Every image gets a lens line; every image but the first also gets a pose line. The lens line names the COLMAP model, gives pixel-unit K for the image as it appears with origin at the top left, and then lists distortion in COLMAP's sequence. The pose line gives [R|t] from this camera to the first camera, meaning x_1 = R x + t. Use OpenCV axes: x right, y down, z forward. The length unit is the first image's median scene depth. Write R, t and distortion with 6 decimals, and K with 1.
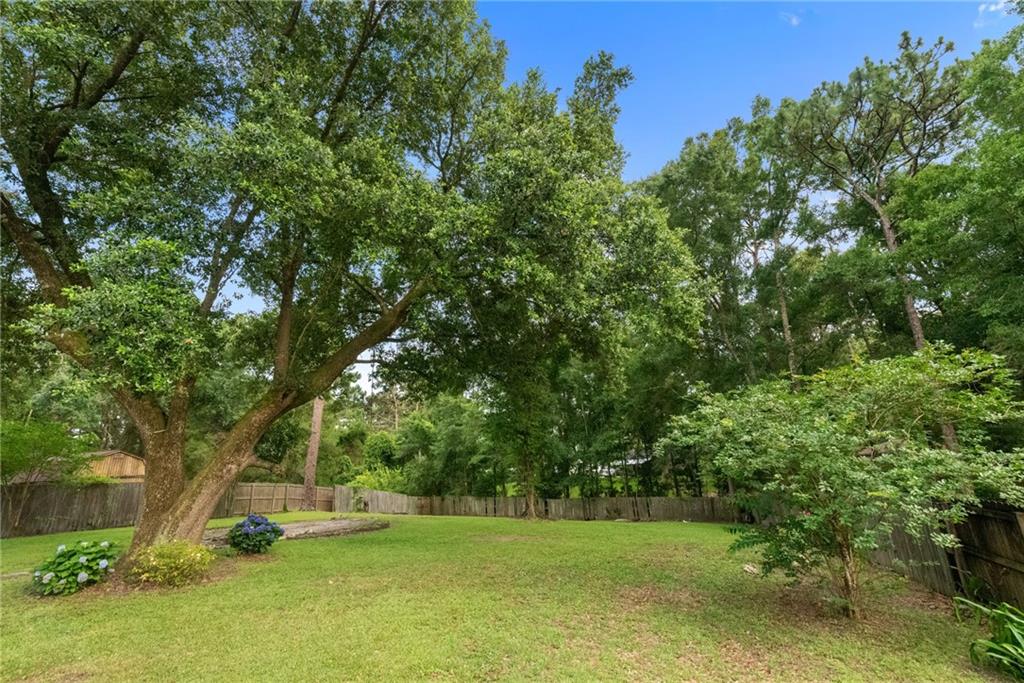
lens RADIAL K [[443.9, 0, 513.9], [0, 443.9, 338.8], [0, 0, 1]] dist [0.003099, -0.000183]
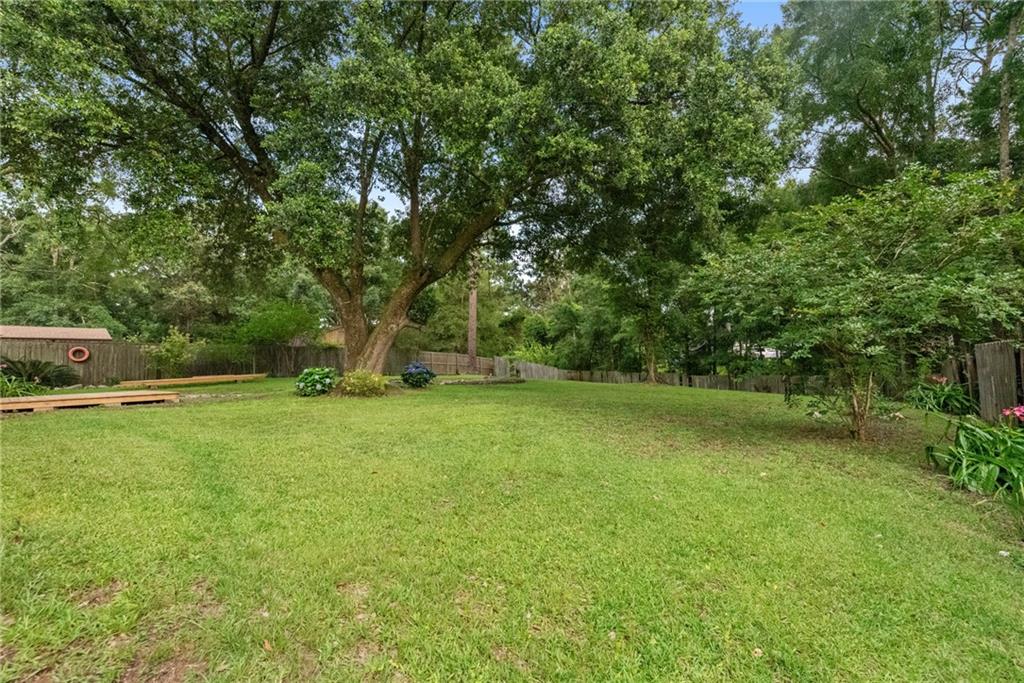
lens RADIAL K [[443.9, 0, 513.9], [0, 443.9, 338.8], [0, 0, 1]] dist [0.003099, -0.000183]
pose [[0.933775, 0.003318, -0.357845, 0.115971], [0.085775, 0.968733, 0.232807, 0.018025], [0.347429, -0.248084, 0.904294, -0.074087]]
